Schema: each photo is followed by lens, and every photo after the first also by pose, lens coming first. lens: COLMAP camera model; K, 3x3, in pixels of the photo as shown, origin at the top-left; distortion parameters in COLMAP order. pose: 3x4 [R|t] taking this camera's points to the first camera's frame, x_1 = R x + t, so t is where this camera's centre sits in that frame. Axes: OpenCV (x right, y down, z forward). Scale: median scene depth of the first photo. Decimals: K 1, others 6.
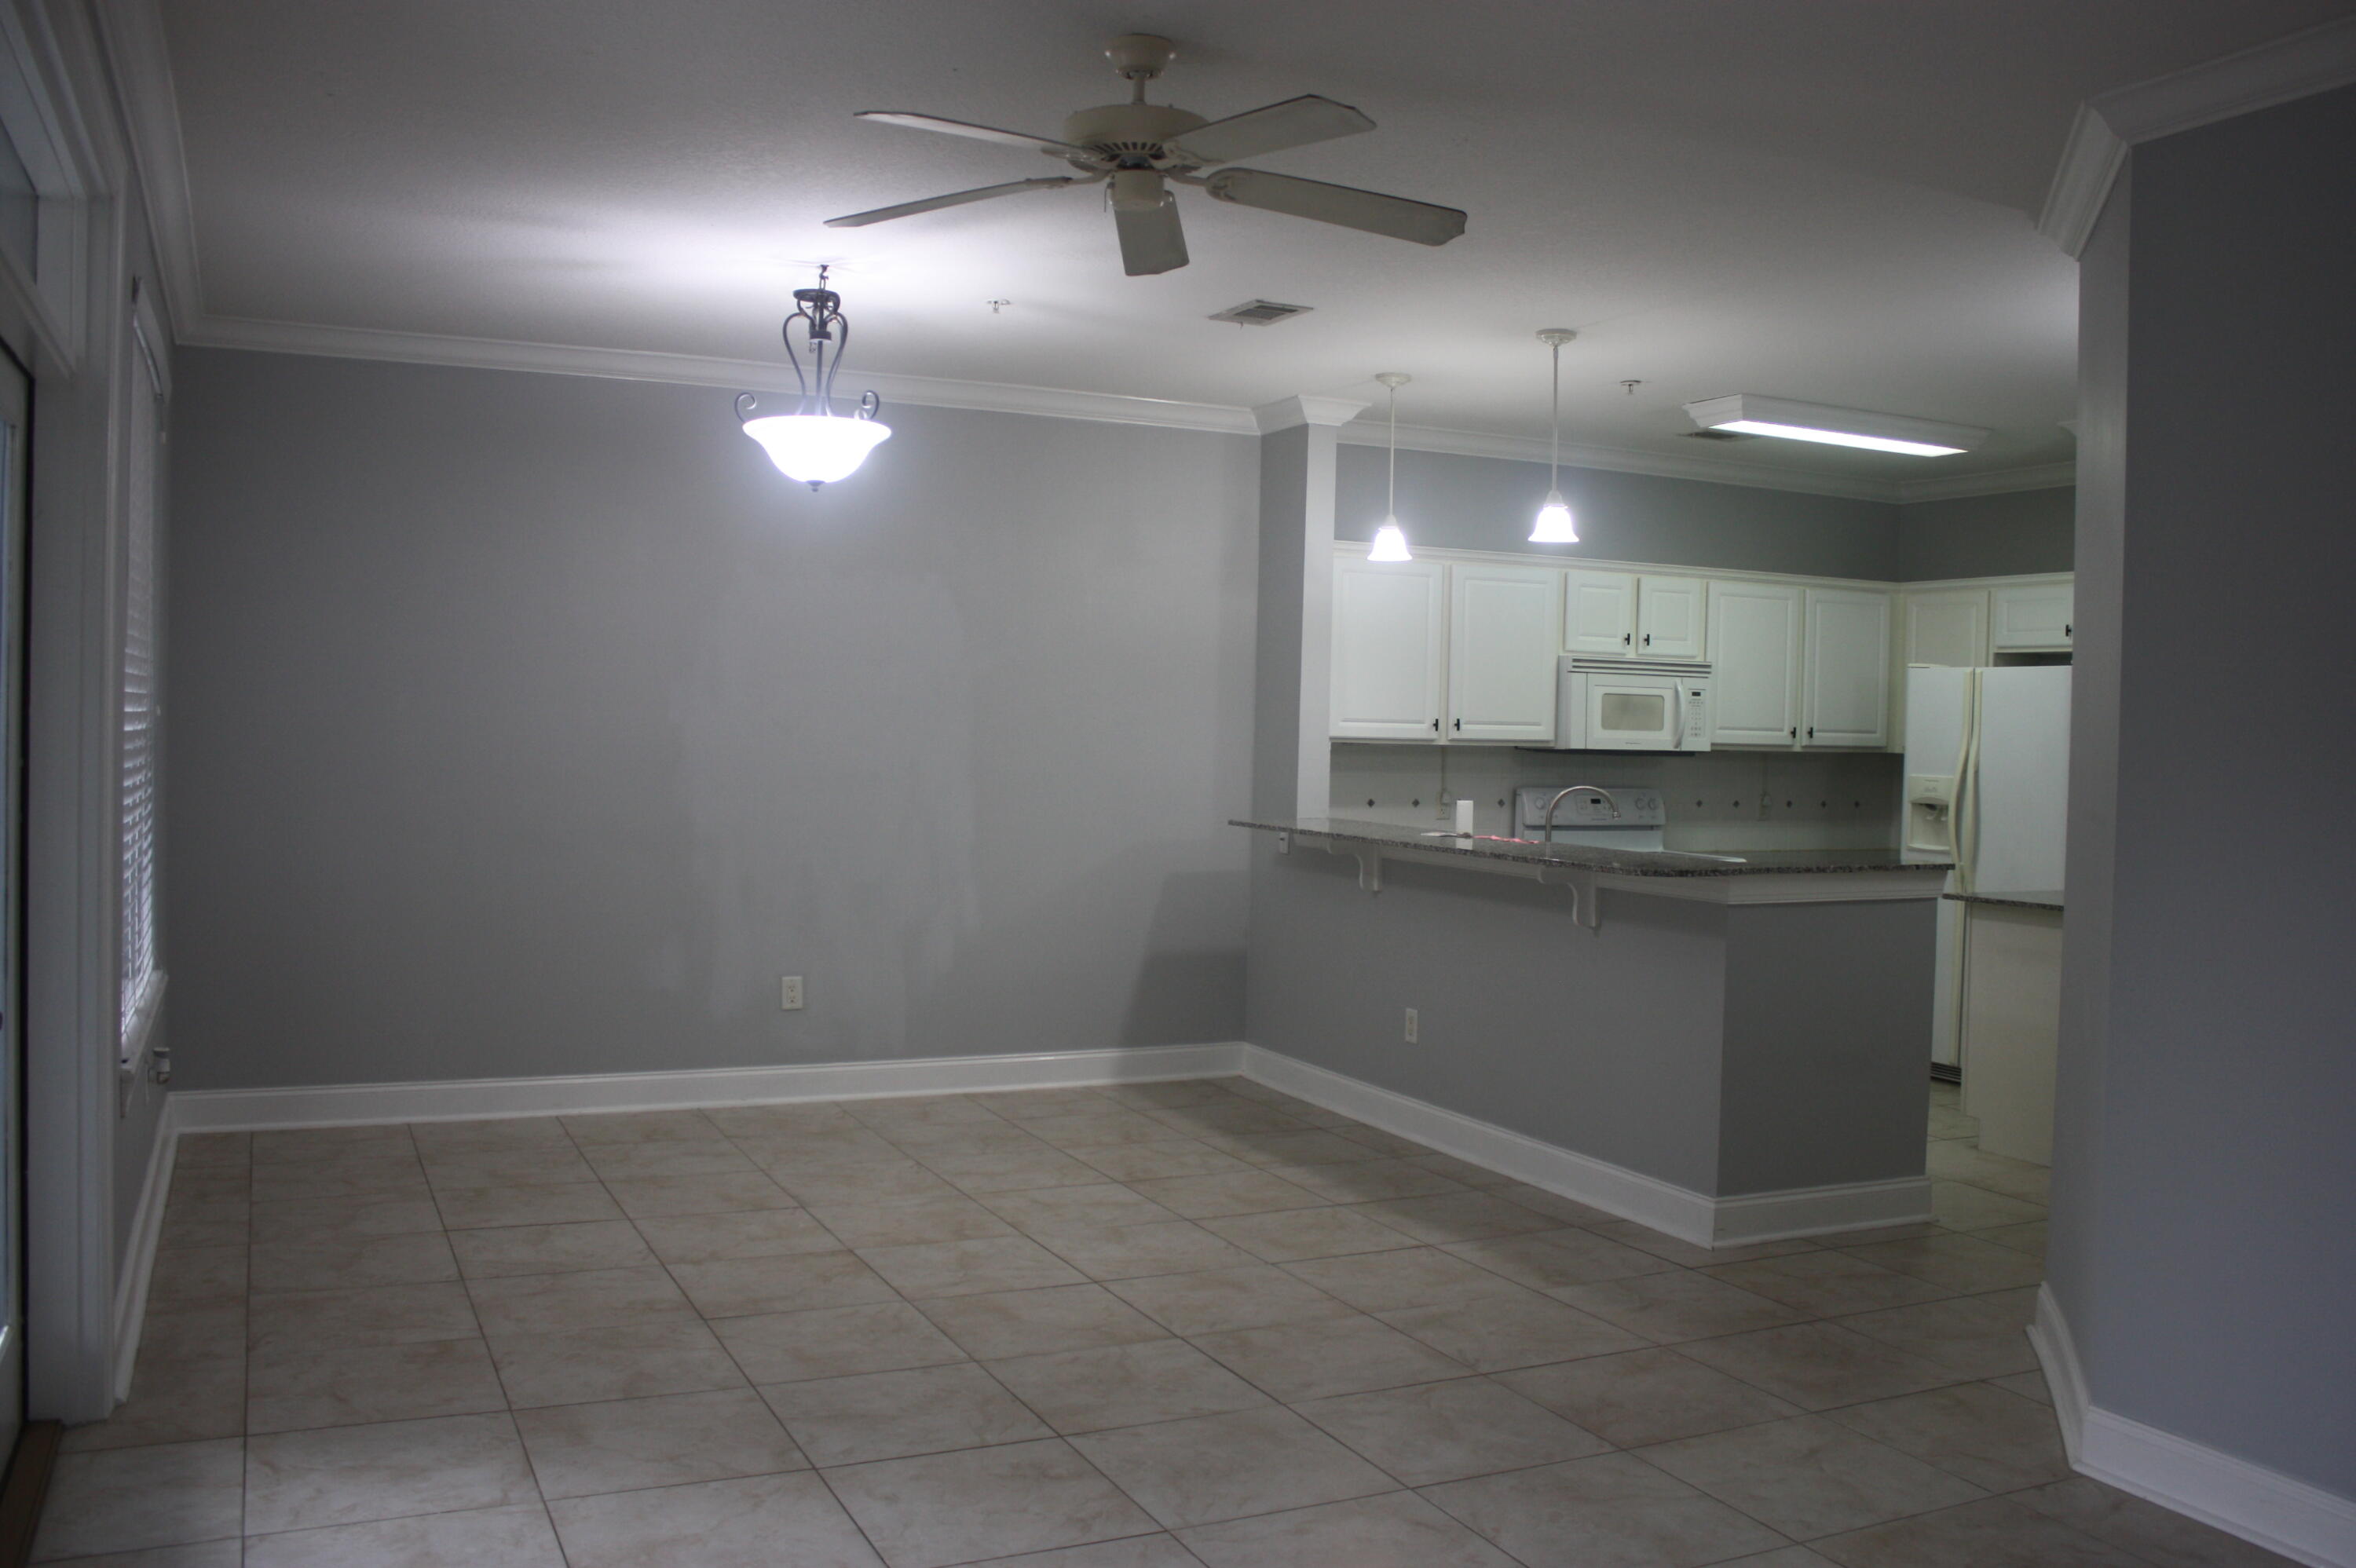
lens RADIAL K [[1974.4, 0, 1189.6], [0, 1974.4, 776.4], [0, 0, 1]] dist [-0.143973, 0.082368]
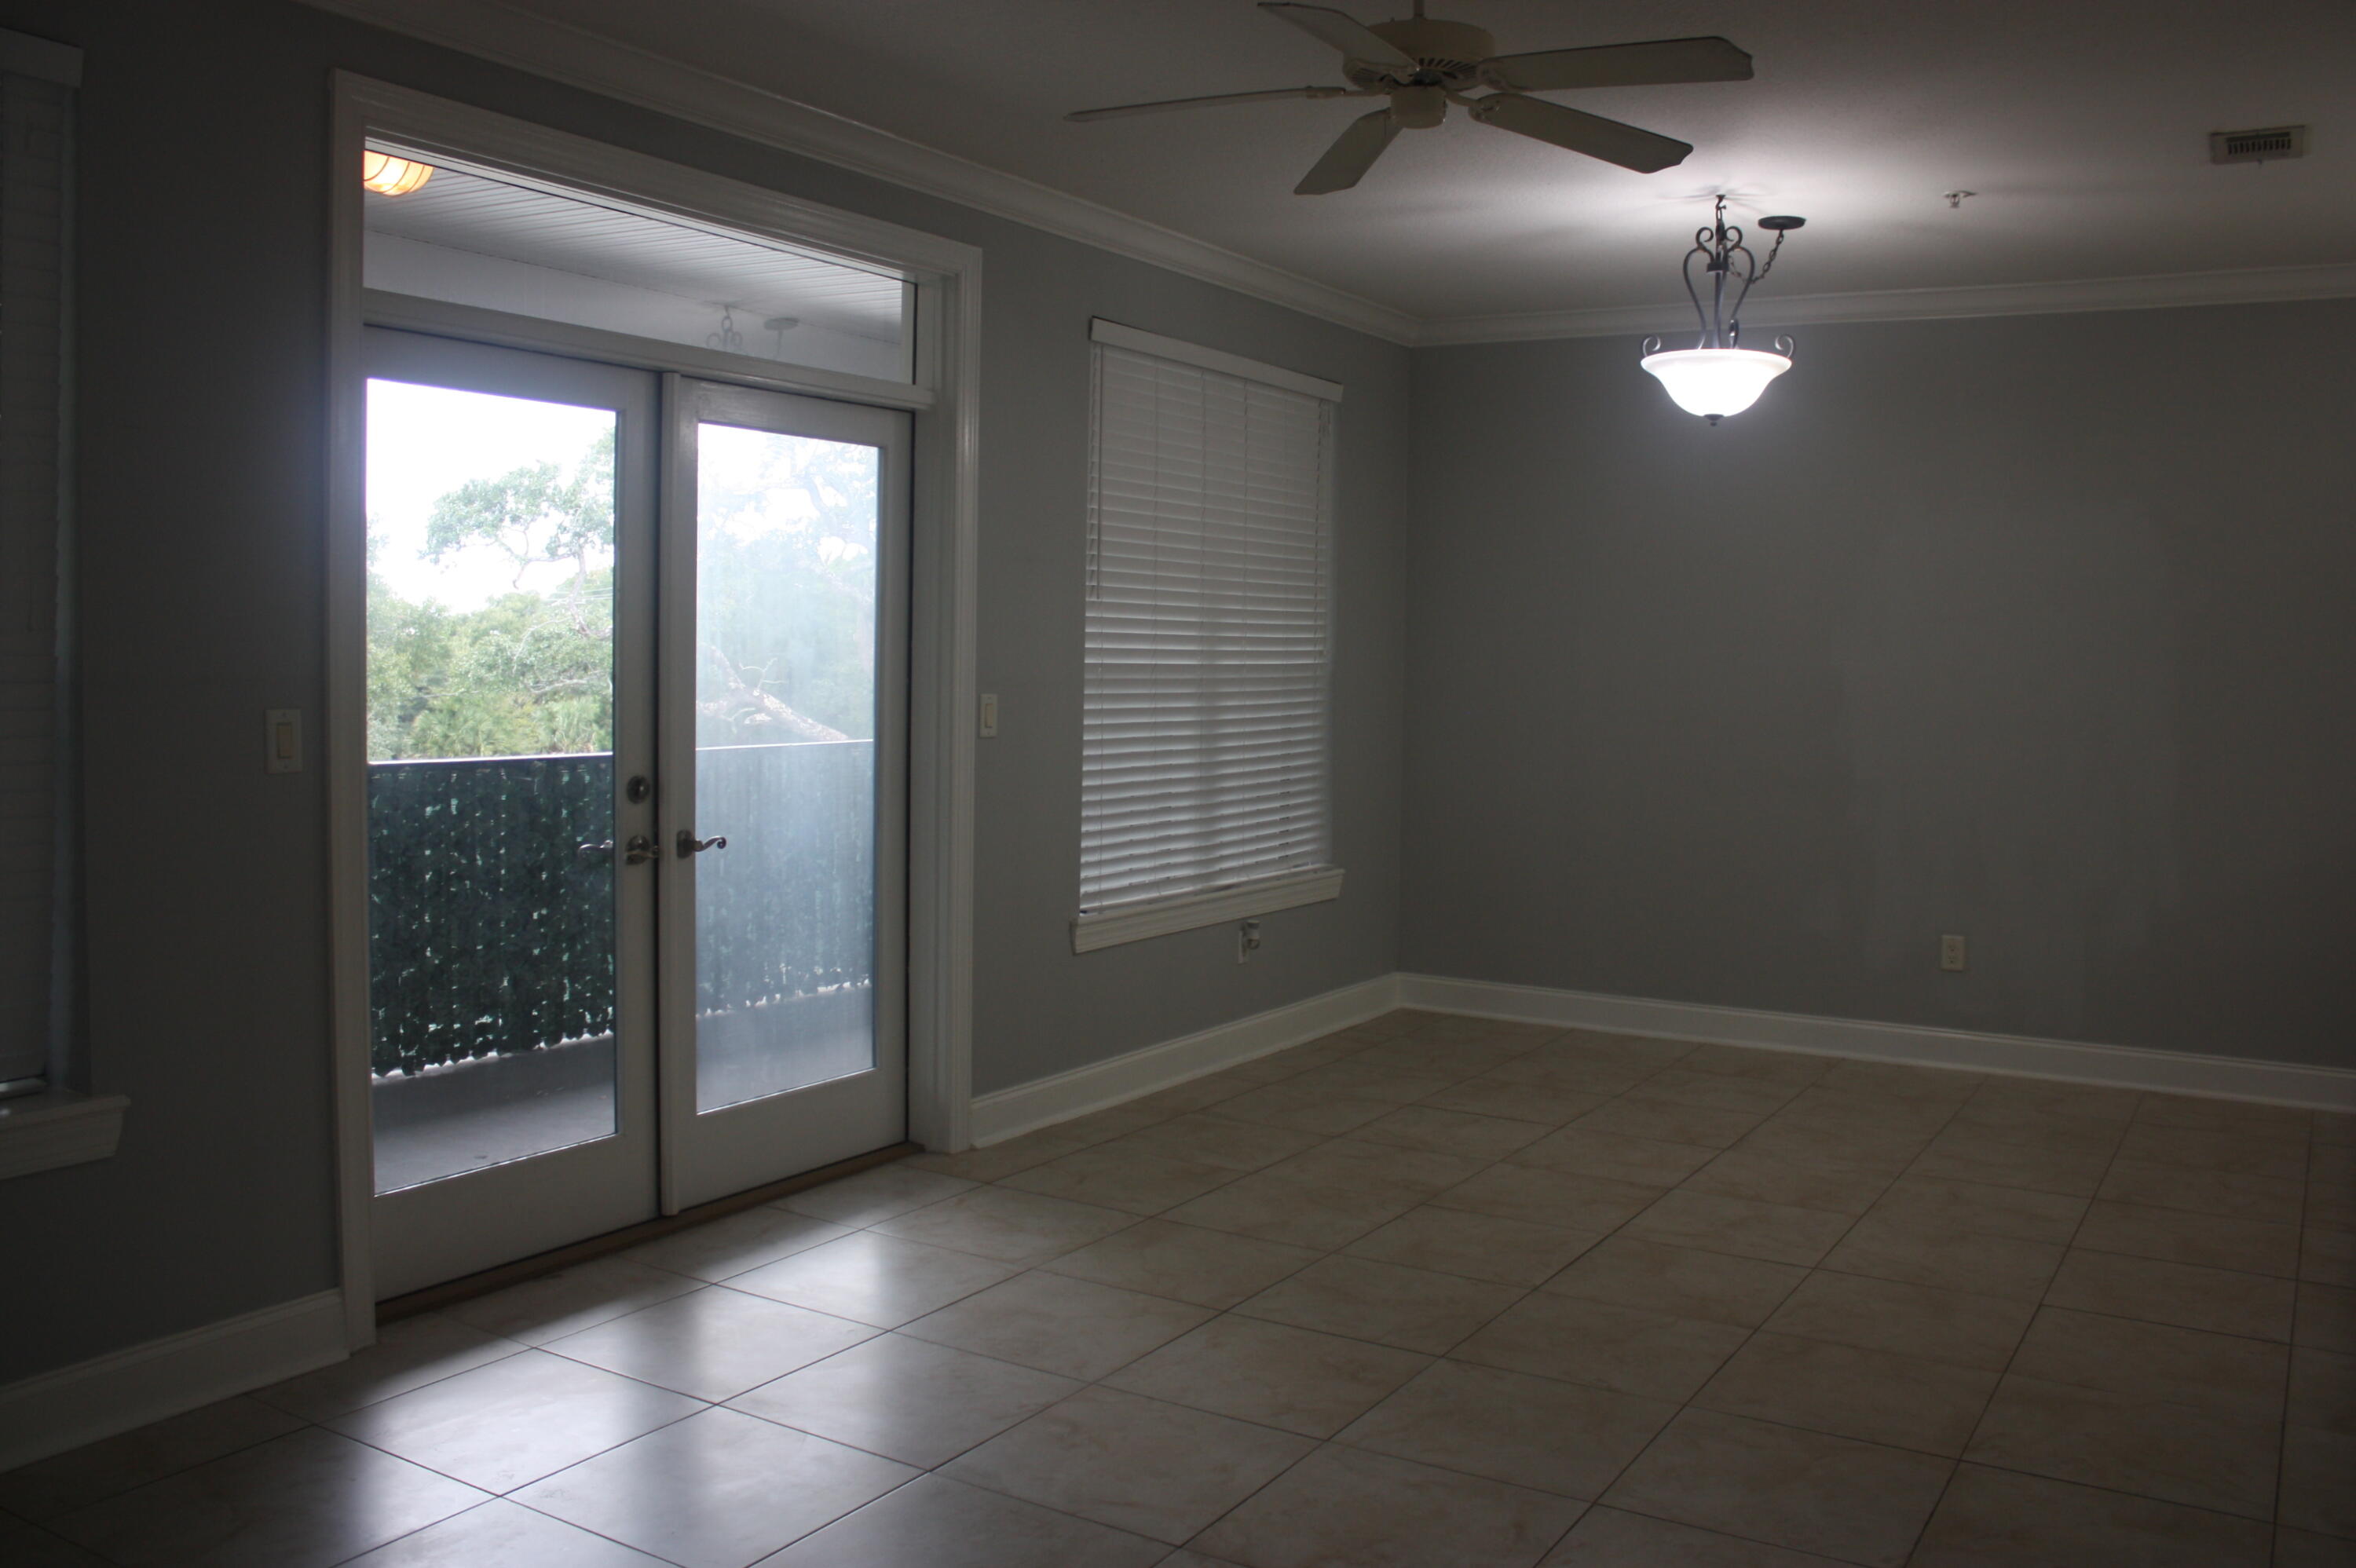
lens RADIAL K [[1974.4, 0, 1182.8], [0, 1974.4, 772.7], [0, 0, 1]] dist [-0.143973, 0.082368]
pose [[0.551282, 0.041285, -0.833297, 0.335948], [-0.028113, 0.999127, 0.030902, 0.004853], [0.833845, 0.006390, 0.551962, 0.161256]]
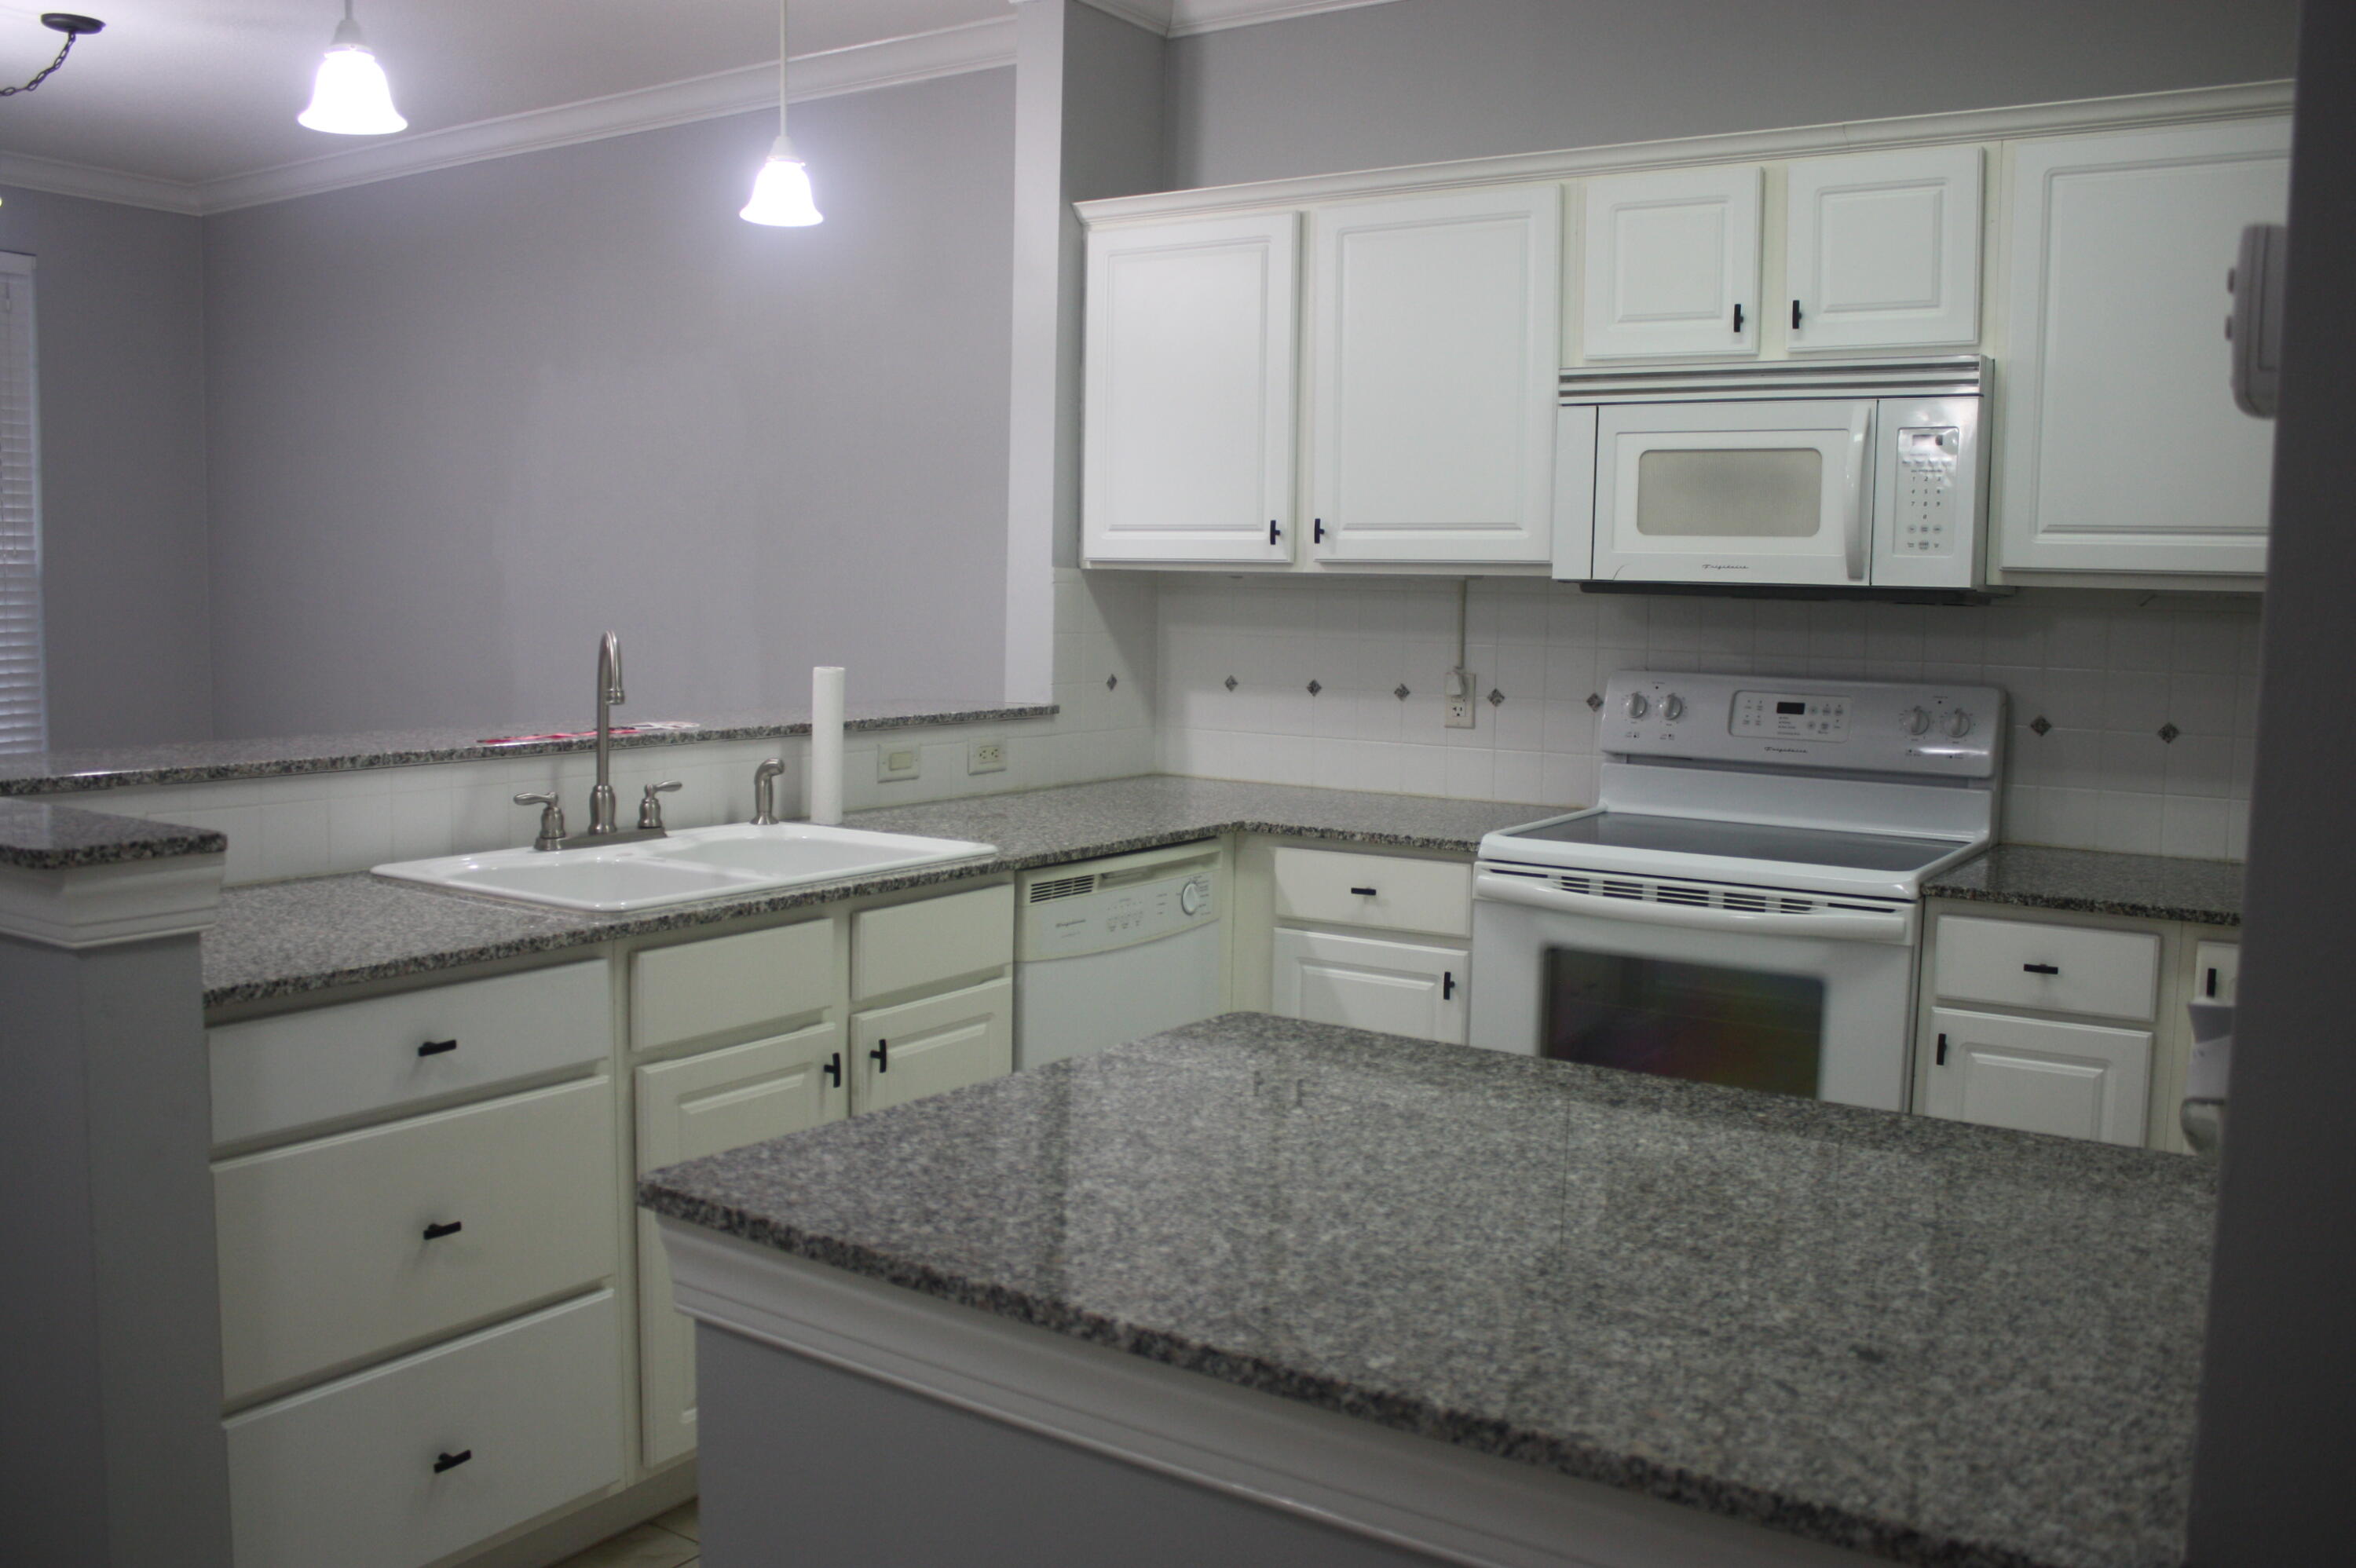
lens RADIAL K [[1974.4, 0, 1179.6], [0, 1974.4, 782.4], [0, 0, 1]] dist [-0.143973, 0.082368]
pose [[0.513550, 0.071911, -0.855041, 0.548547], [-0.029786, 0.997376, 0.065991, 0.005066], [0.857542, -0.008421, 0.514345, 0.718797]]
